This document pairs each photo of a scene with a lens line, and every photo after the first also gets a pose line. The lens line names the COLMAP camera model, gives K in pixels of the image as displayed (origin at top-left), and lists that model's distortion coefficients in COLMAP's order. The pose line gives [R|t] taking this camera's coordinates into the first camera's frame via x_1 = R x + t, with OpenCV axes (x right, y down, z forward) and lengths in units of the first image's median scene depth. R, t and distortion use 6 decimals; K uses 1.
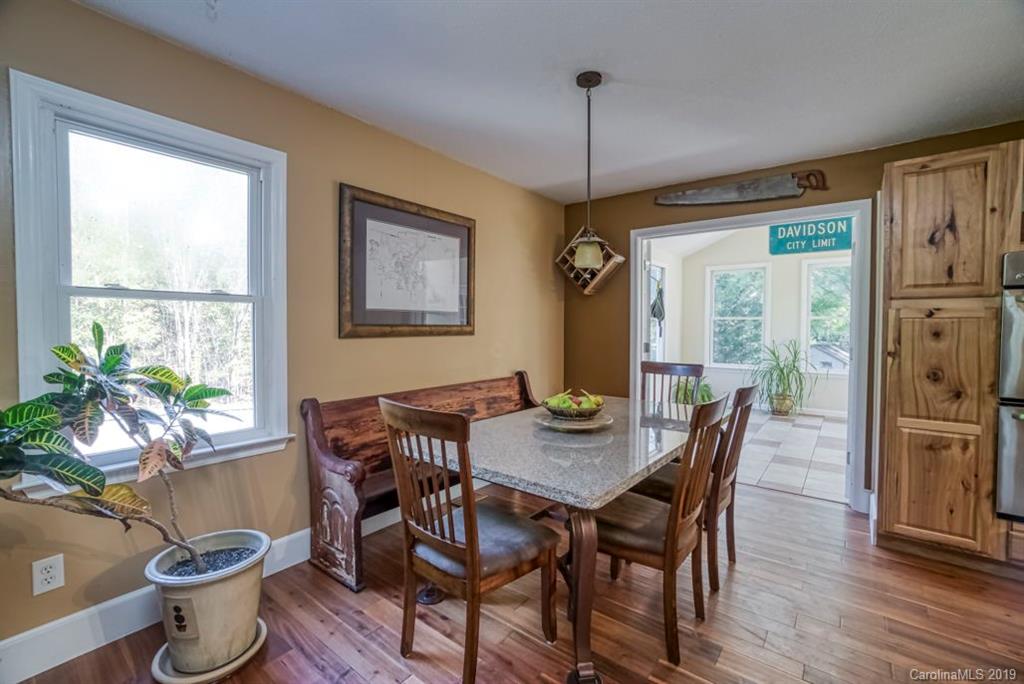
lens RADIAL K [[438.7, 0, 508.6], [0, 438.7, 337.4], [0, 0, 1]] dist [-0.013565, -0.000211]
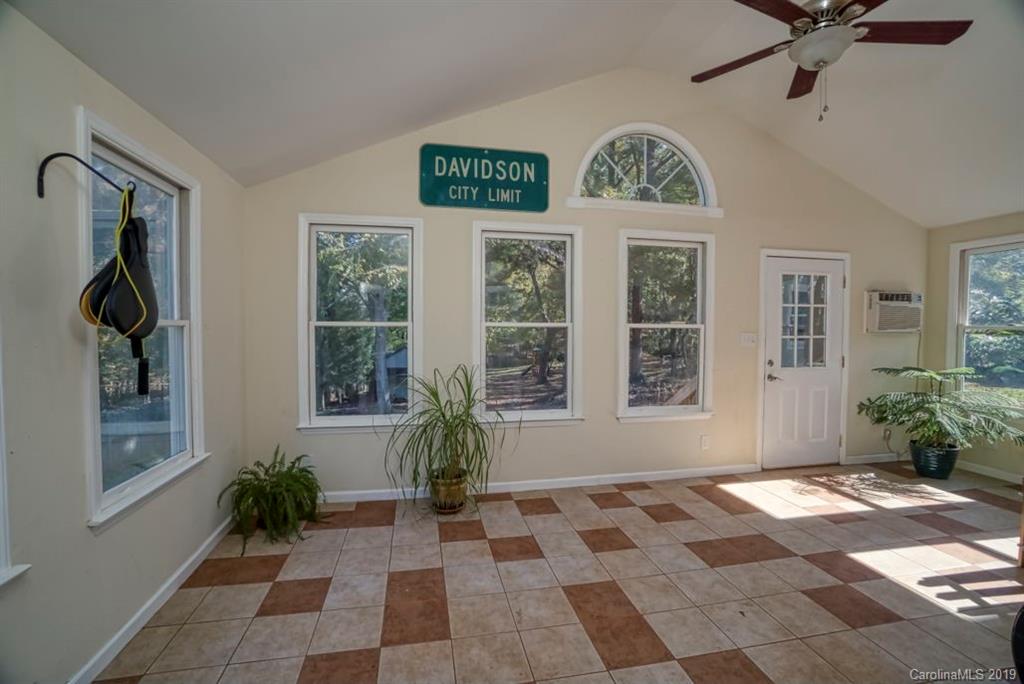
lens RADIAL K [[450.4, 0, 506.8], [0, 450.4, 338.1], [0, 0, 1]] dist [-0.061367, 0.021505]
pose [[0.655653, -0.021033, 0.754769, 0.558601], [0.019860, 0.999746, 0.010607, -0.070773], [-0.754801, 0.008035, 0.655905, 1.239708]]
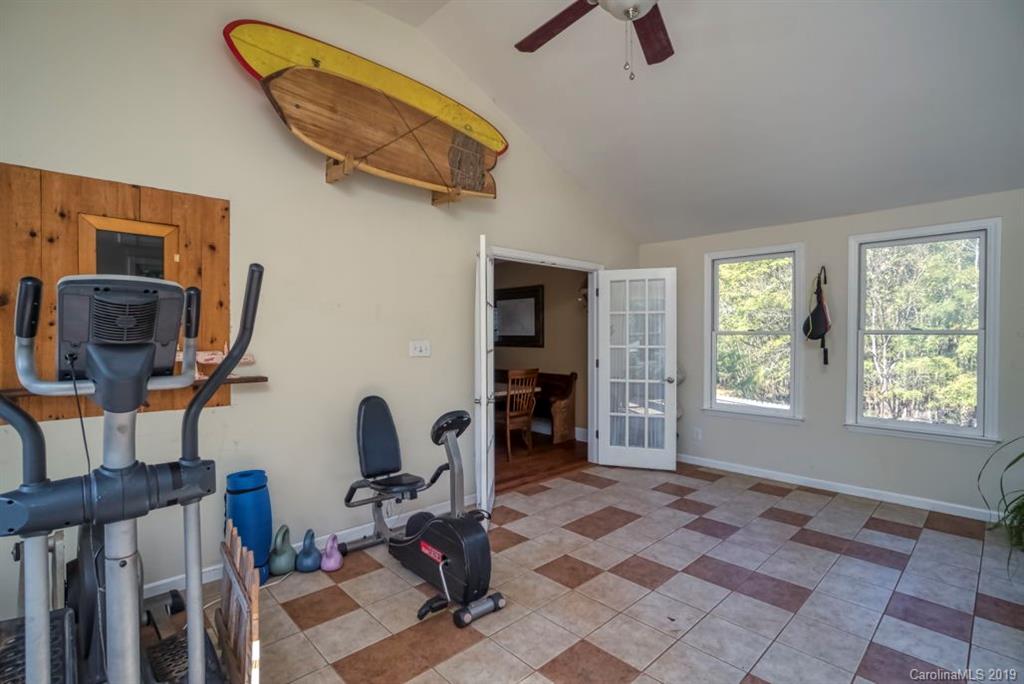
lens RADIAL K [[484.9, 0, 509.9], [0, 484.9, 339.0], [0, 0, 1]] dist [-0.058081, 0.028144]
pose [[-0.149702, 0.006566, -0.988709, 2.101493], [-0.027704, 0.999557, 0.010833, -0.064690], [0.988343, 0.029013, -0.149454, 1.261243]]
